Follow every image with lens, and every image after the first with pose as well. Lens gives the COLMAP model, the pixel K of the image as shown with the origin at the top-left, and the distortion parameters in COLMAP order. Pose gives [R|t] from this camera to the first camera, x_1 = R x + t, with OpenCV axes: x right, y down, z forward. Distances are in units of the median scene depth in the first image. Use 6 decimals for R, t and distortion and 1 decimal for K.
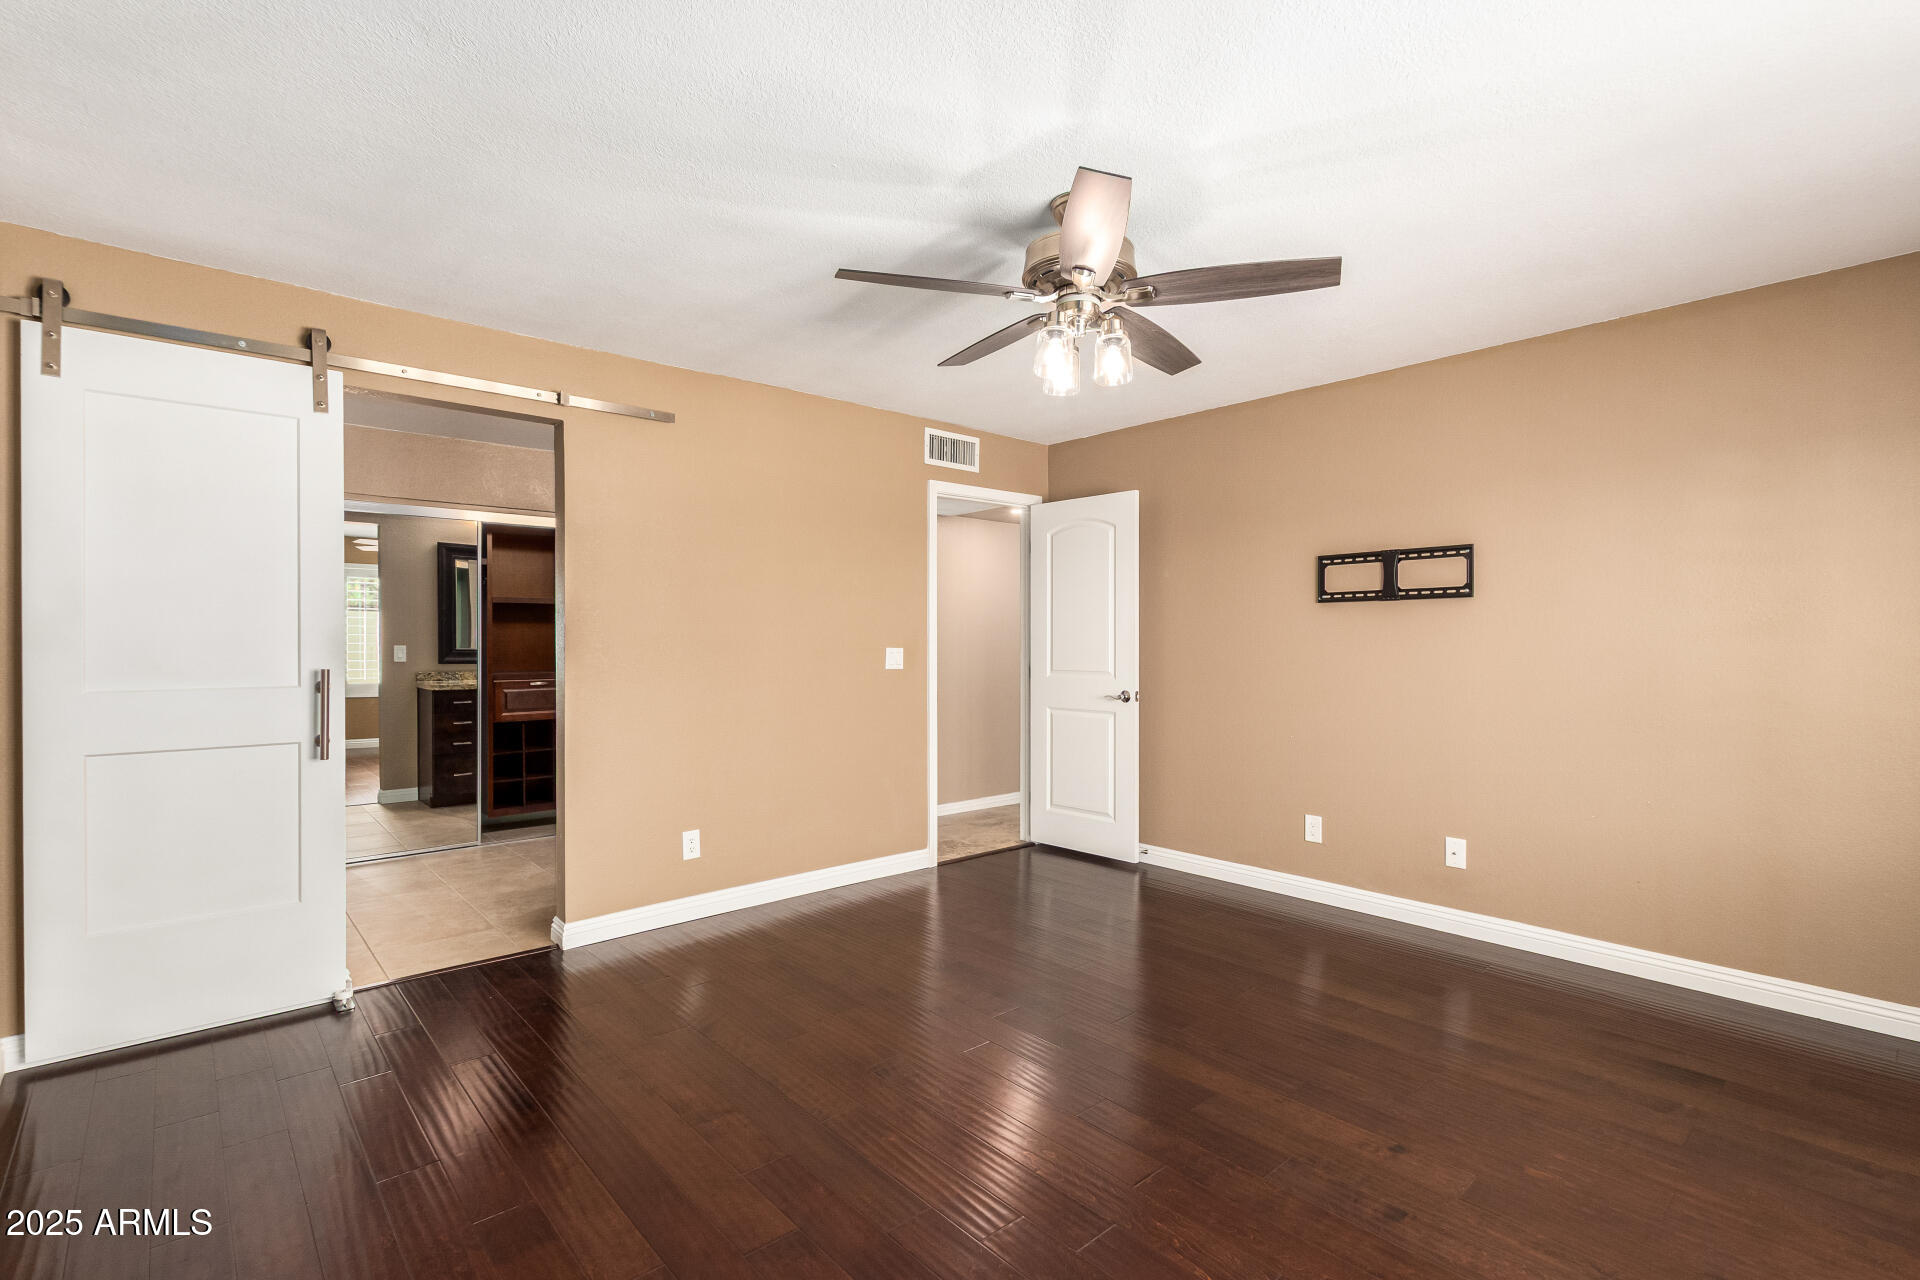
lens RADIAL K [[878.0, 0, 966.1], [0, 878.0, 648.3], [0, 0, 1]] dist [0.004054, -0.001259]
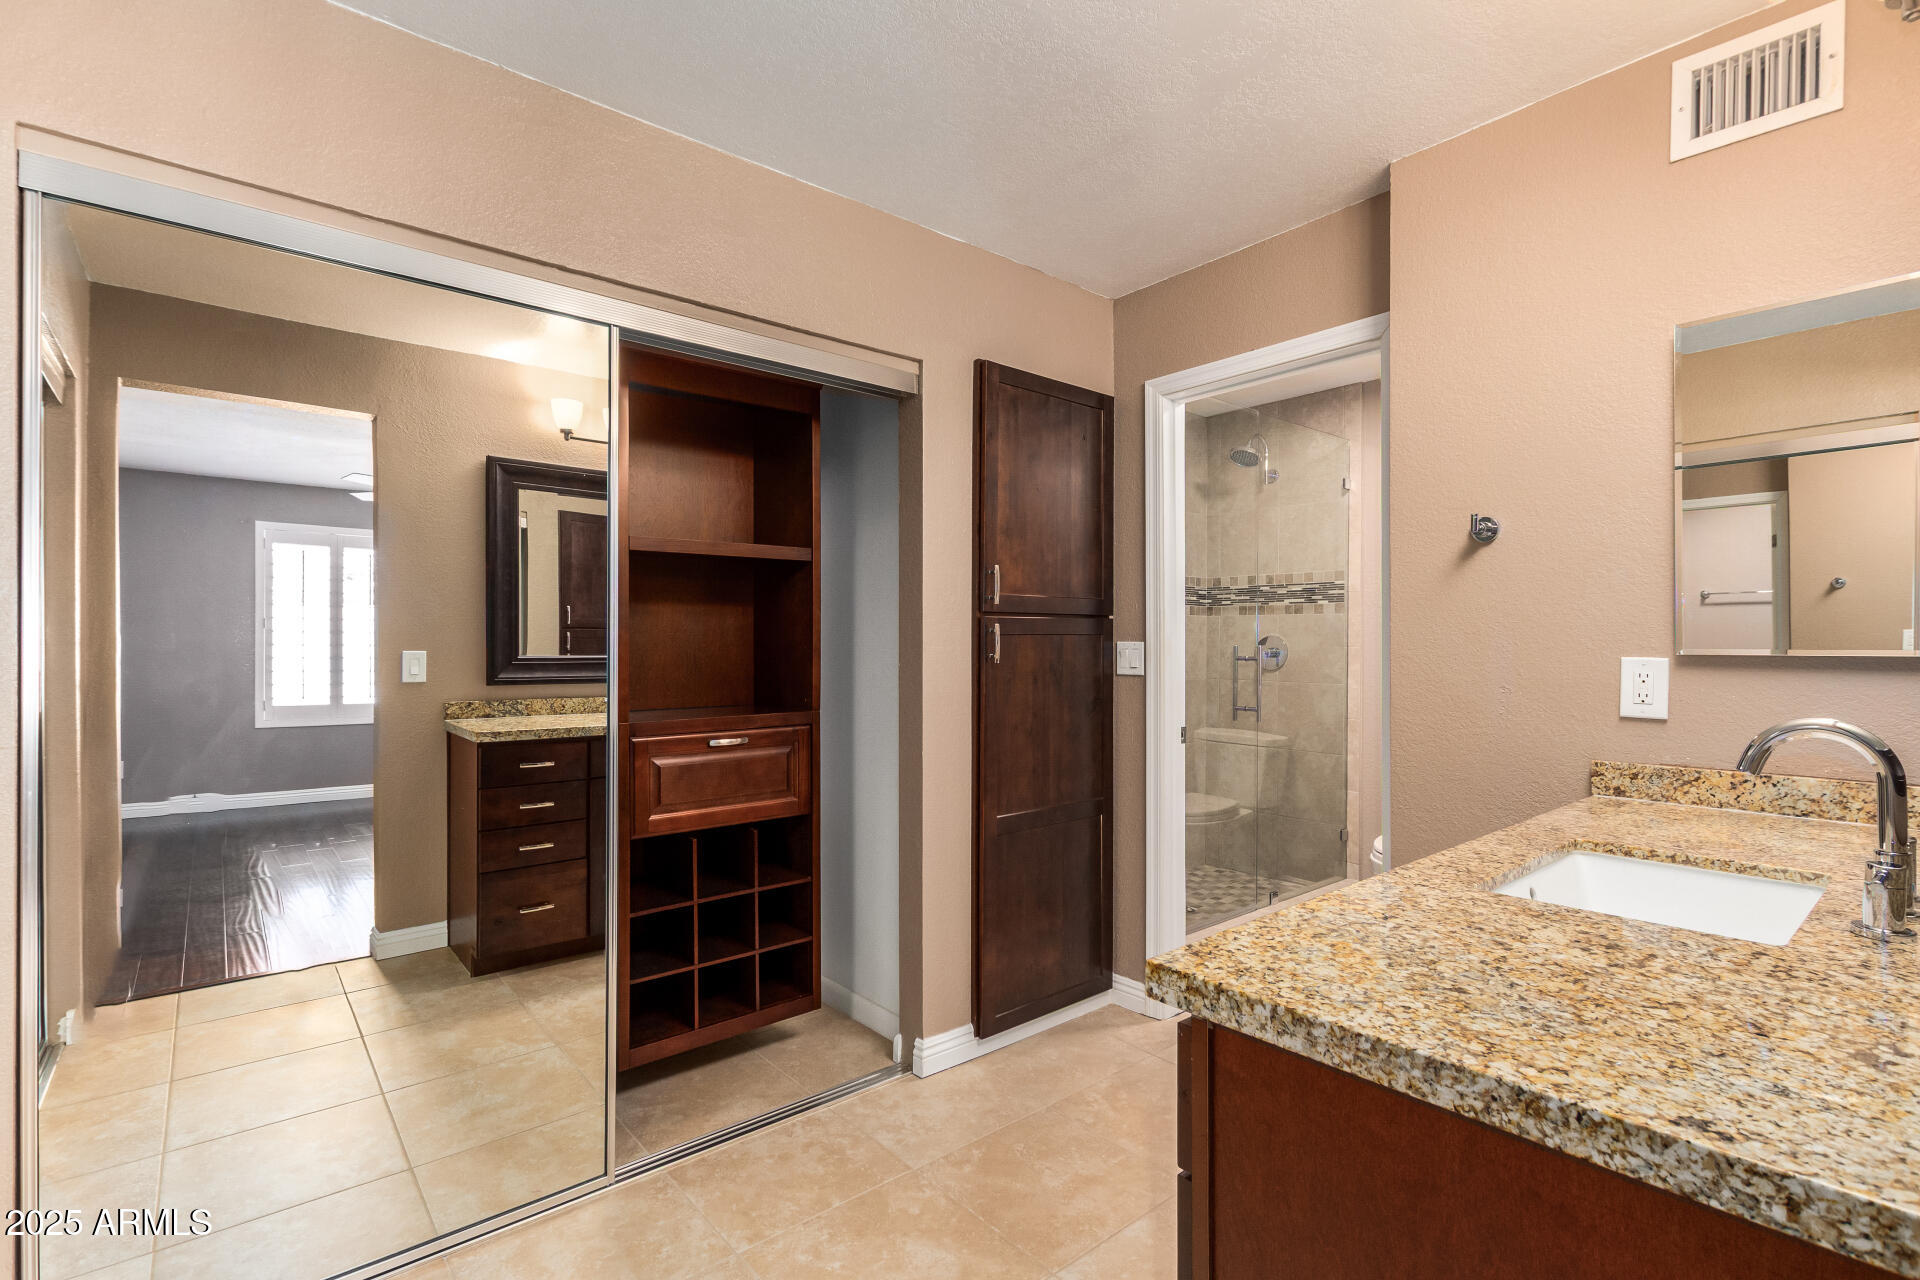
lens RADIAL K [[878.0, 0, 953.4], [0, 878.0, 637.4], [0, 0, 1]] dist [0.004054, -0.001259]
pose [[0.999923, 0.009264, -0.008273, -0.322984], [-0.009317, 0.999936, -0.006360, -0.010730], [0.008213, 0.006437, 0.999946, 0.485953]]
